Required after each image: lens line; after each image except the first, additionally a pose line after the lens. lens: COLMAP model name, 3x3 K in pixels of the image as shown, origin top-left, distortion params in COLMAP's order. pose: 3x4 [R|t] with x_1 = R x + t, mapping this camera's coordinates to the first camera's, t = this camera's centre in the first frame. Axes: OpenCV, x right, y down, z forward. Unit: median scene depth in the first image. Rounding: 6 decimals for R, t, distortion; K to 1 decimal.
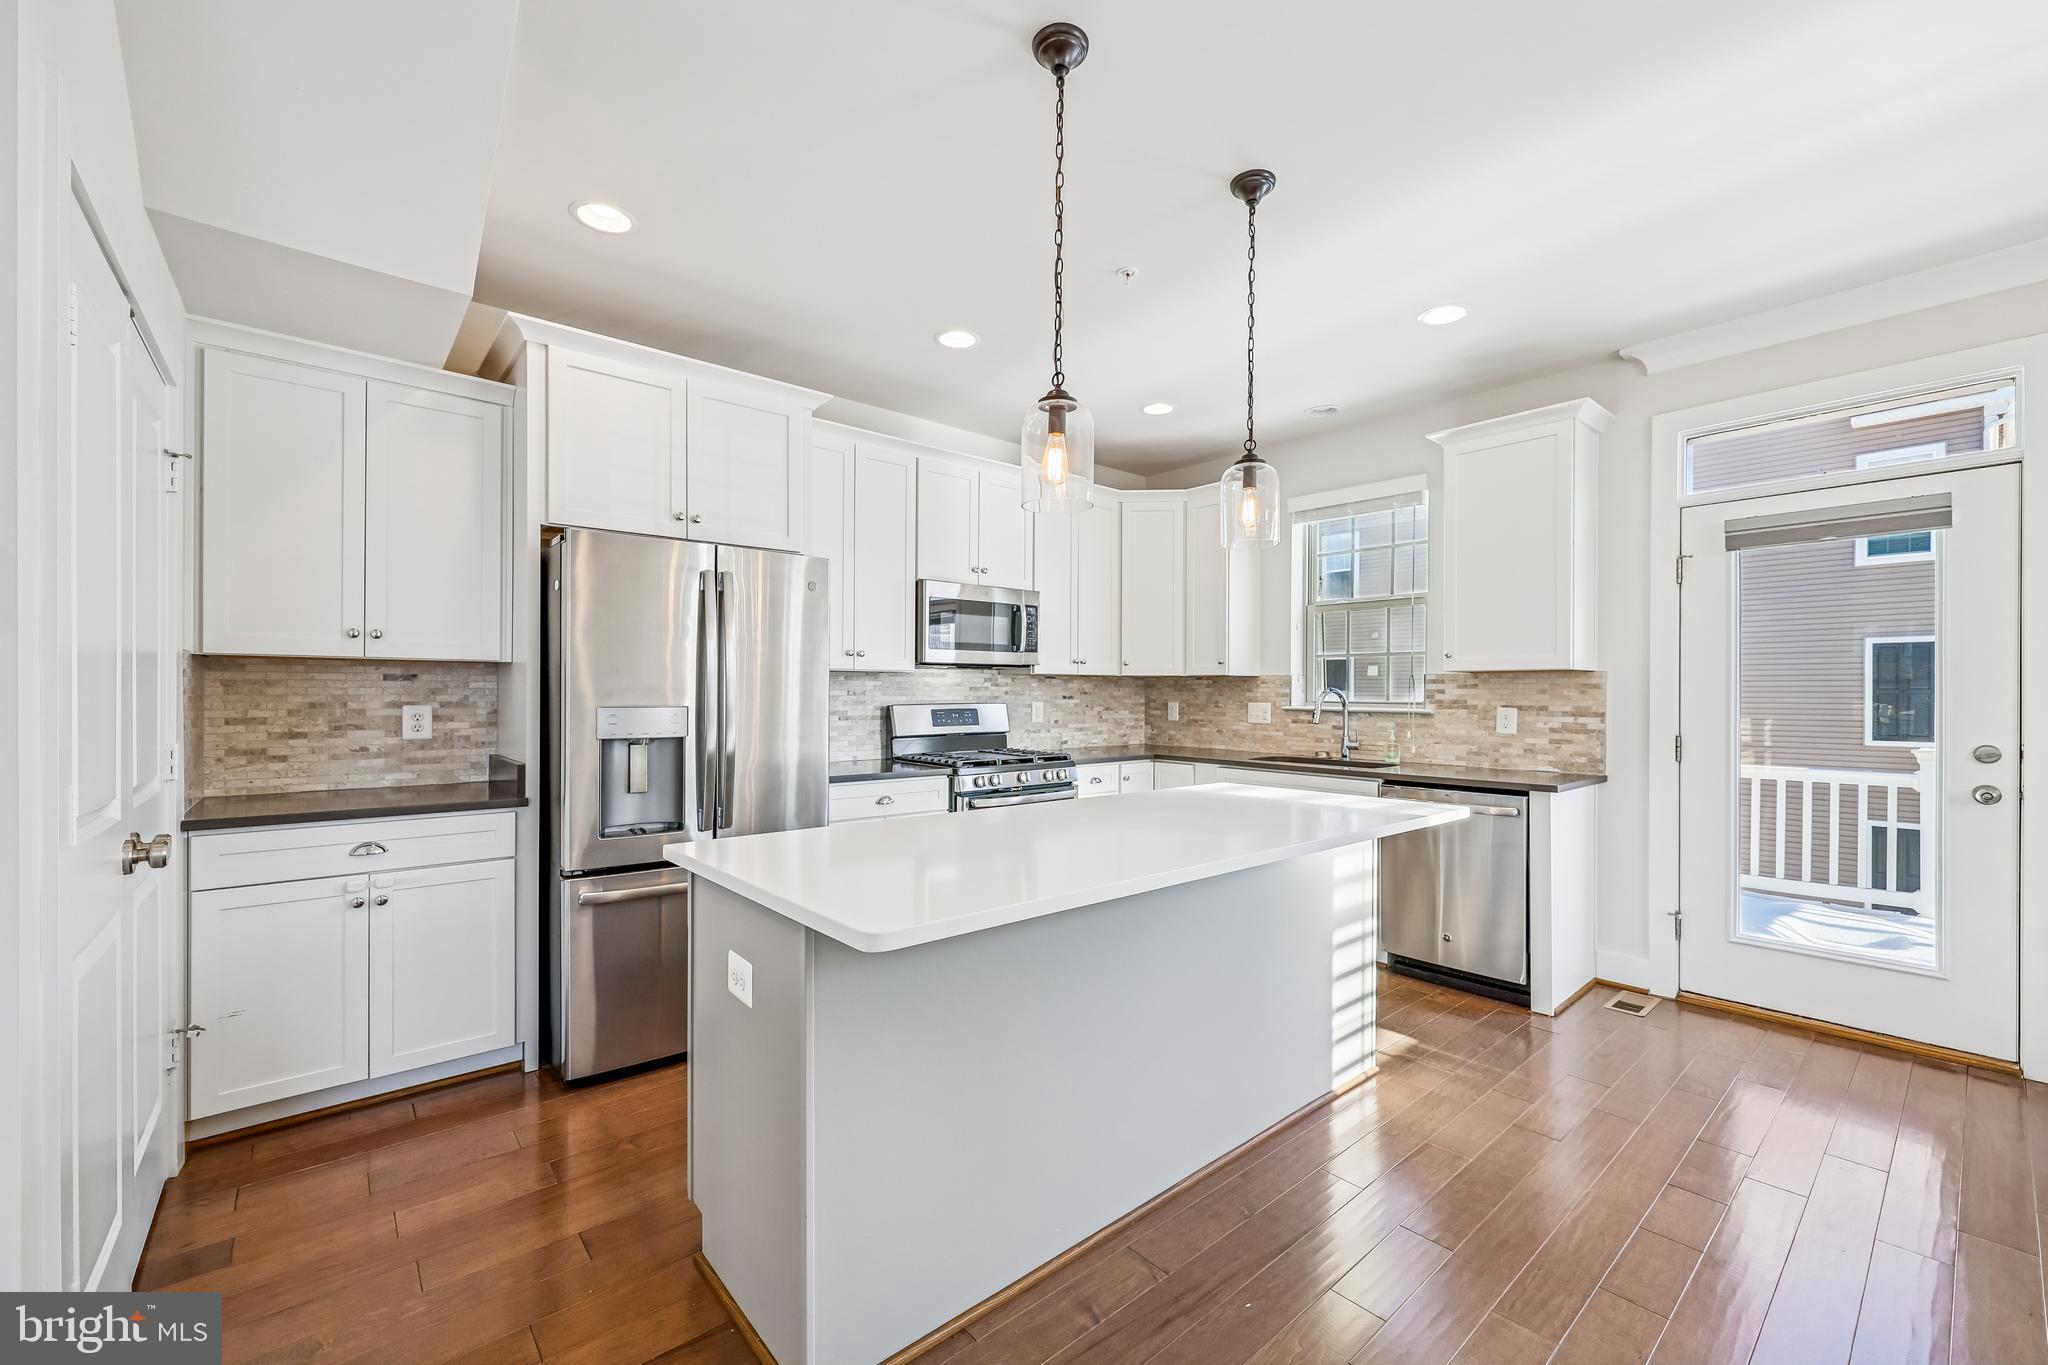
lens RADIAL K [[823.2, 0, 1036.7], [0, 823.2, 690.6], [0, 0, 1]] dist [-0.001794, 0.000495]
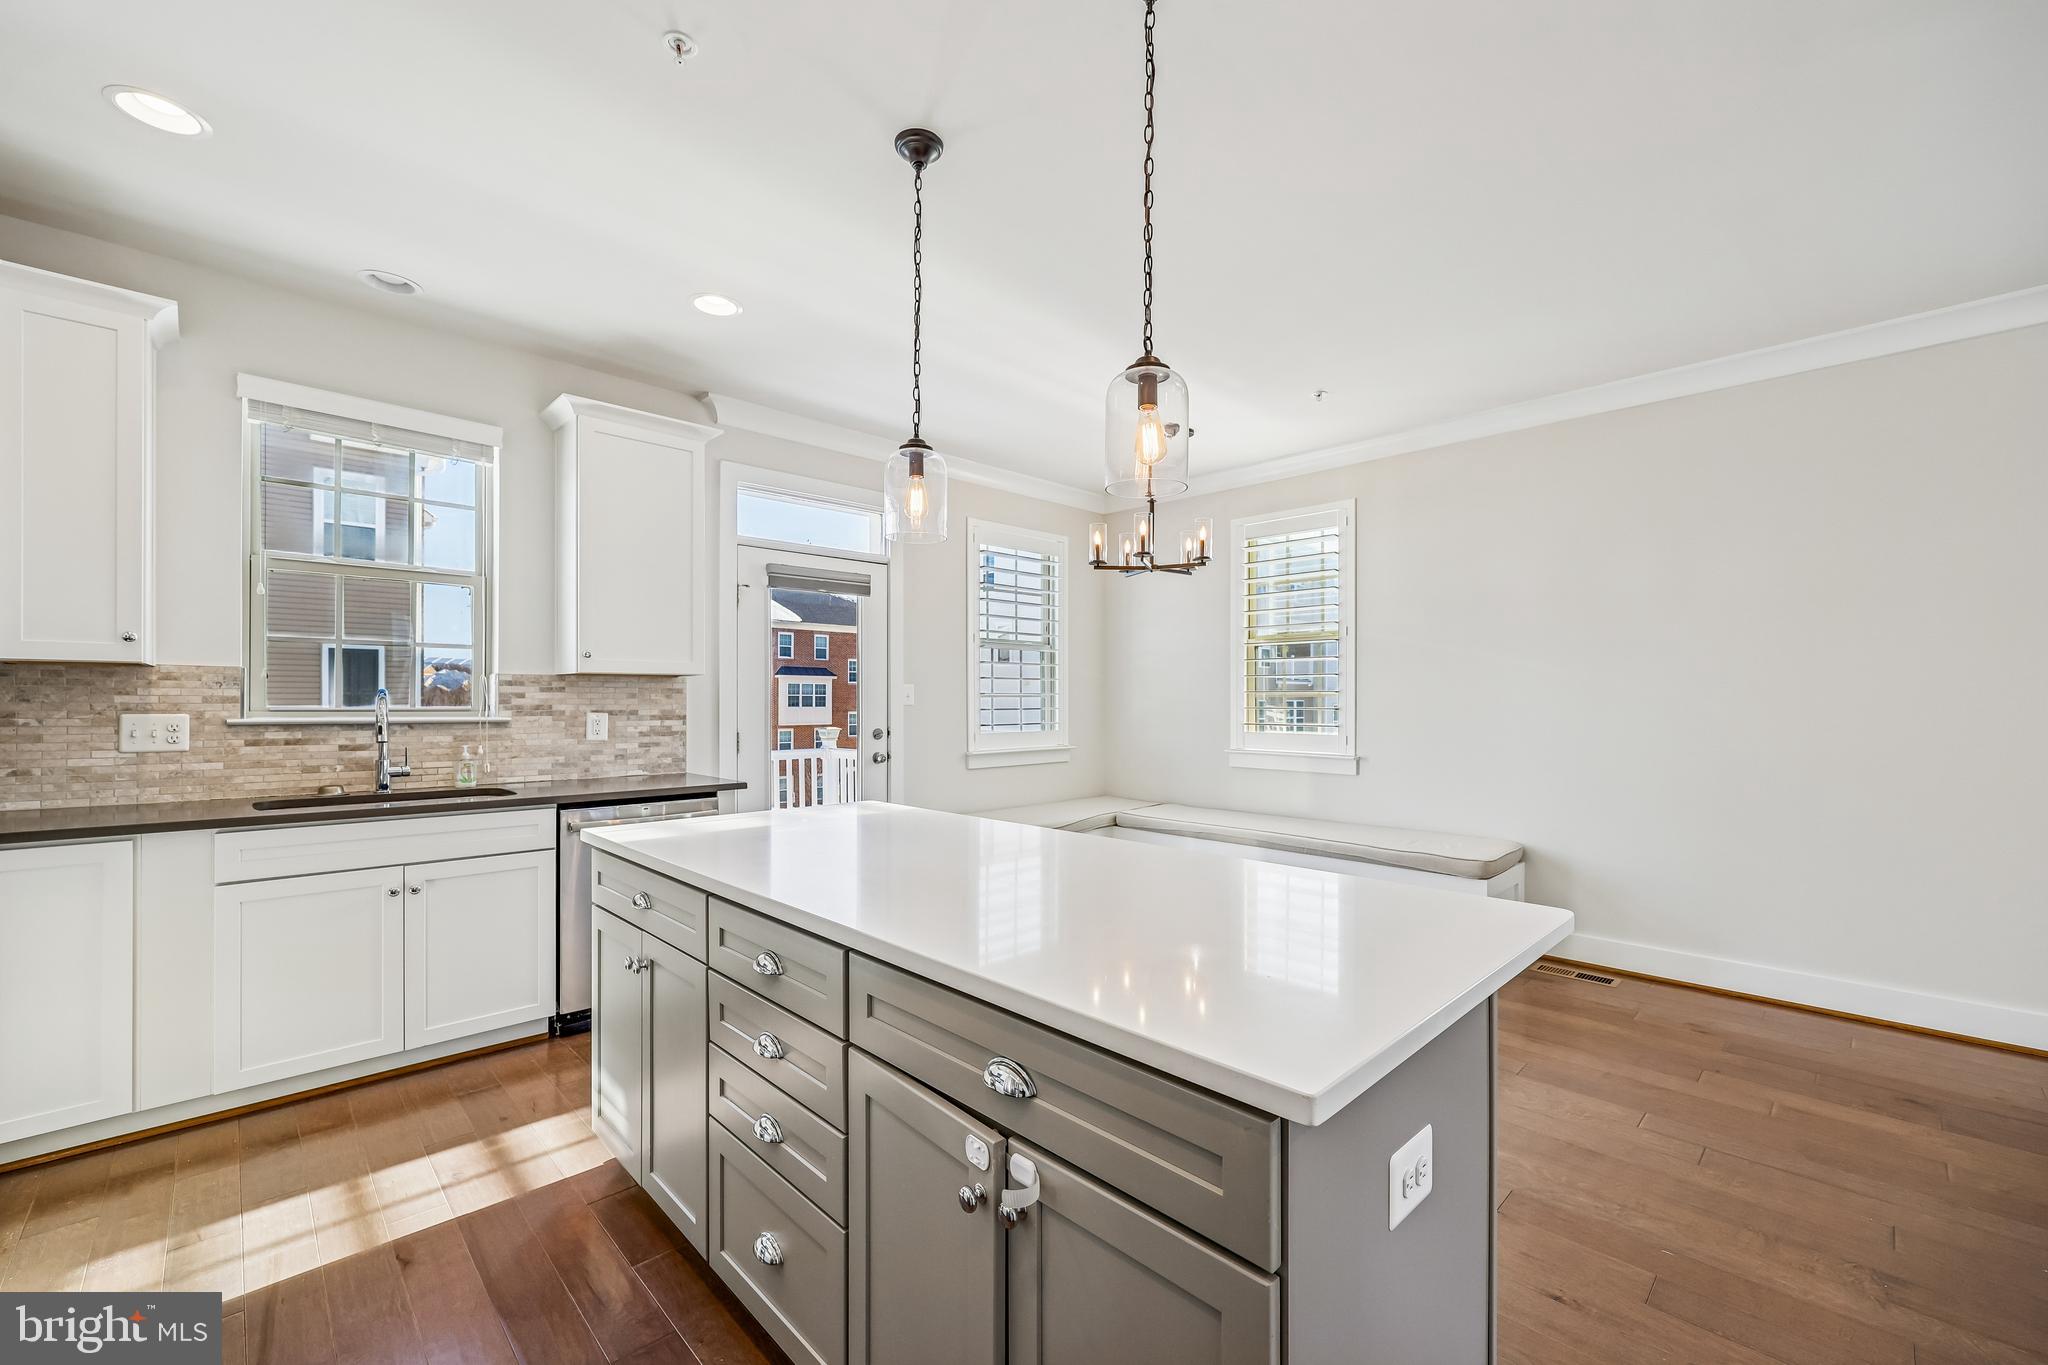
lens RADIAL K [[840.2, 0, 1024.7], [0, 840.2, 700.2], [0, 0, 1]] dist [0.010306, 0.000136]
pose [[-0.049697, -0.005908, 0.998747, -0.476658], [-0.007115, 0.999959, 0.005561, -0.002818], [-0.998739, -0.006830, -0.049737, 0.640082]]
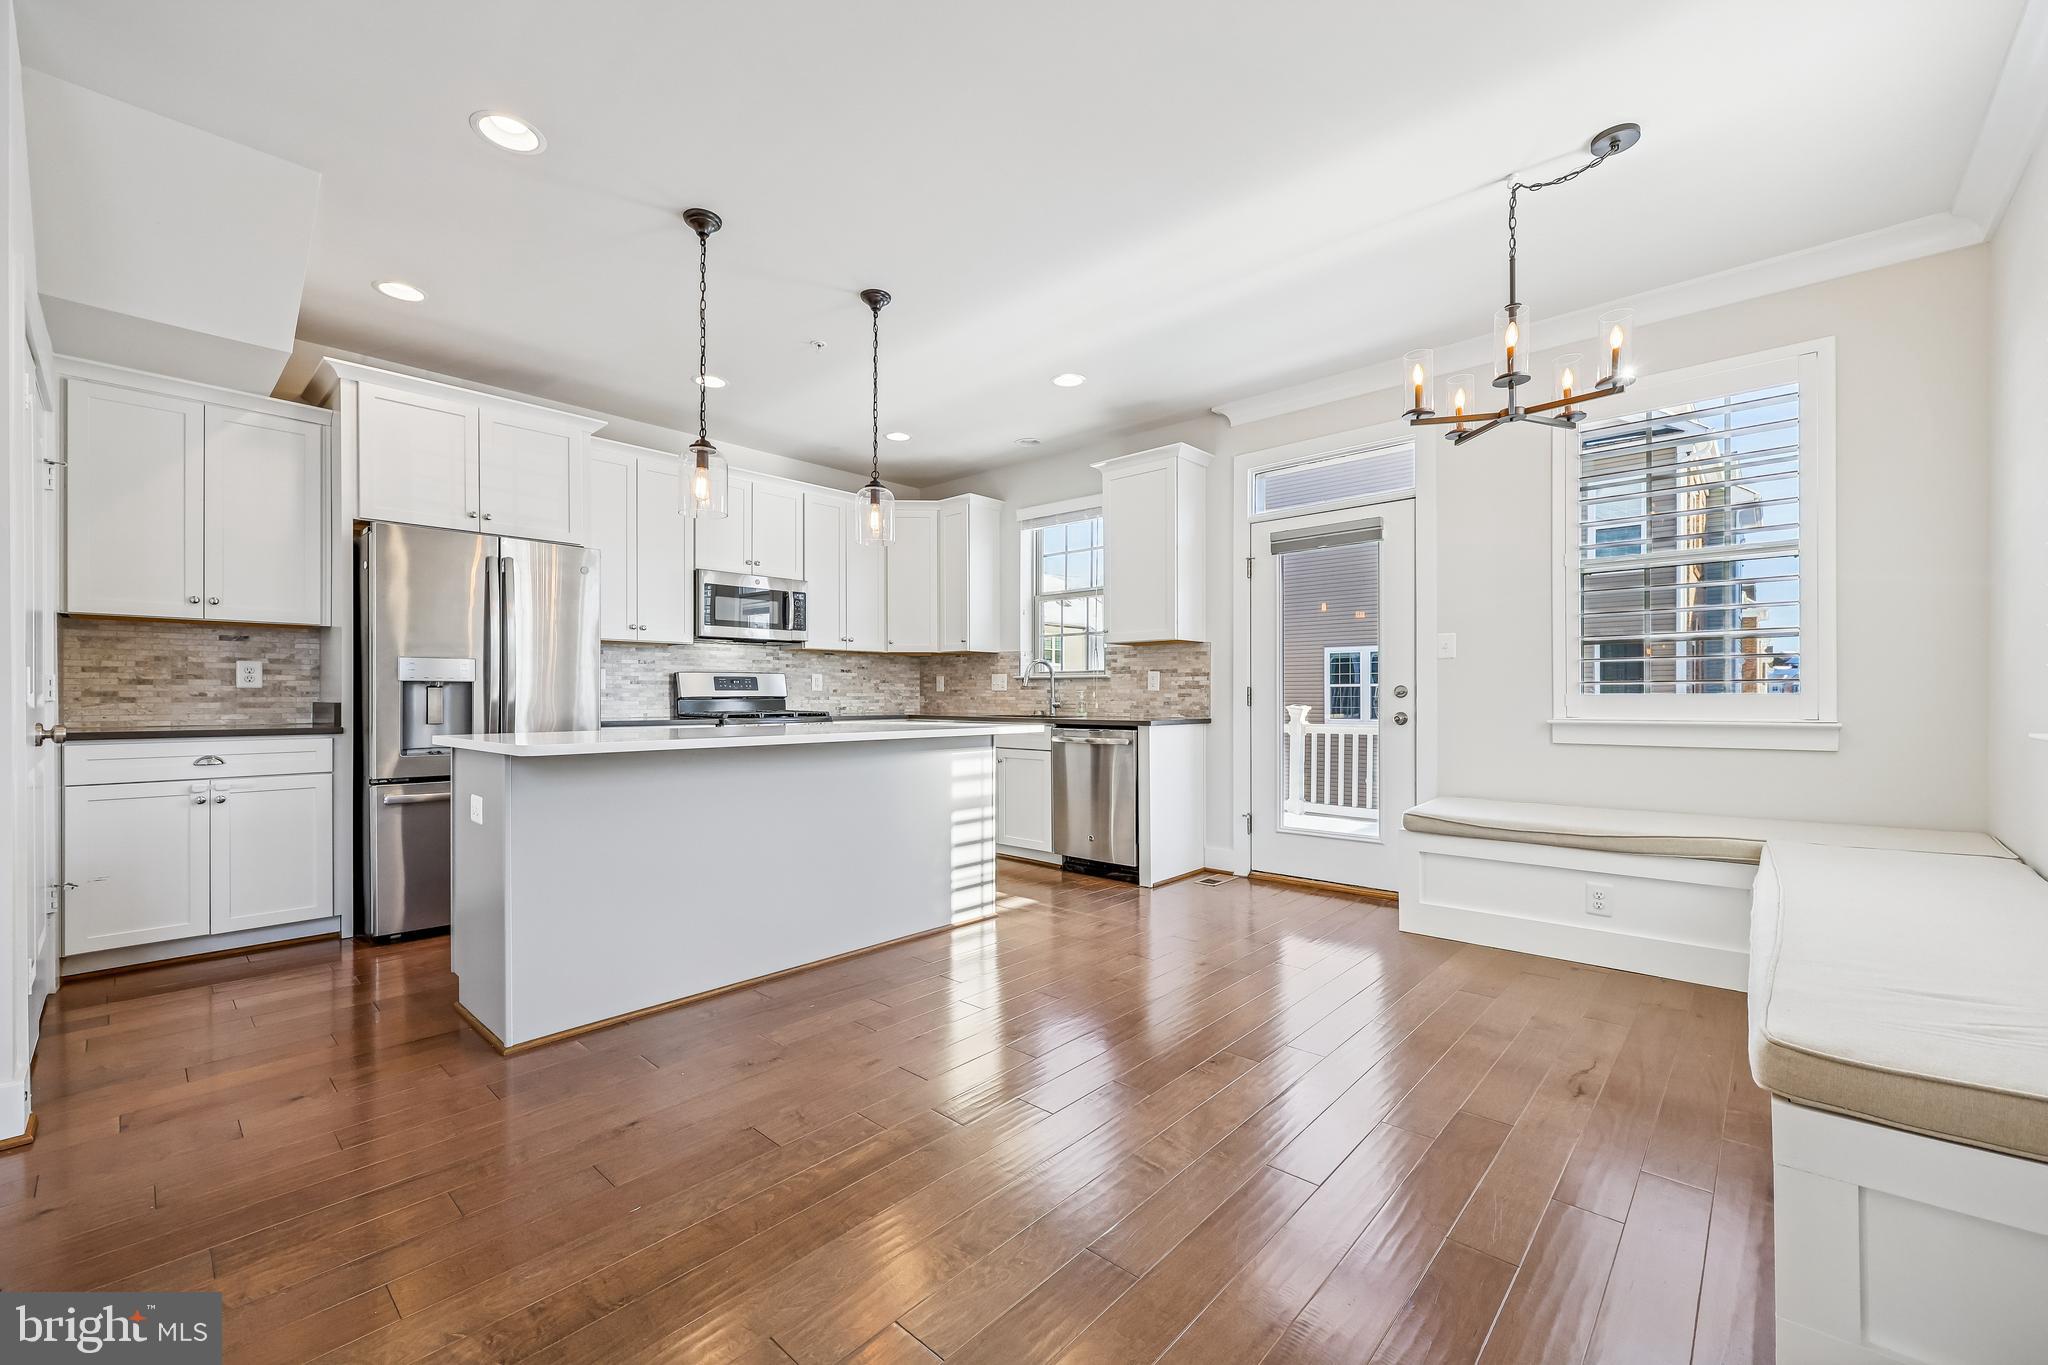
lens RADIAL K [[821.5, 0, 1031.4], [0, 821.5, 695.4], [0, 0, 1]] dist [0.000863, 0.000023]
pose [[0.993232, -0.004300, 0.116069, 0.252500], [0.004129, 0.999990, 0.001708, 0.064825], [-0.116075, -0.001217, 0.993240, -0.339010]]
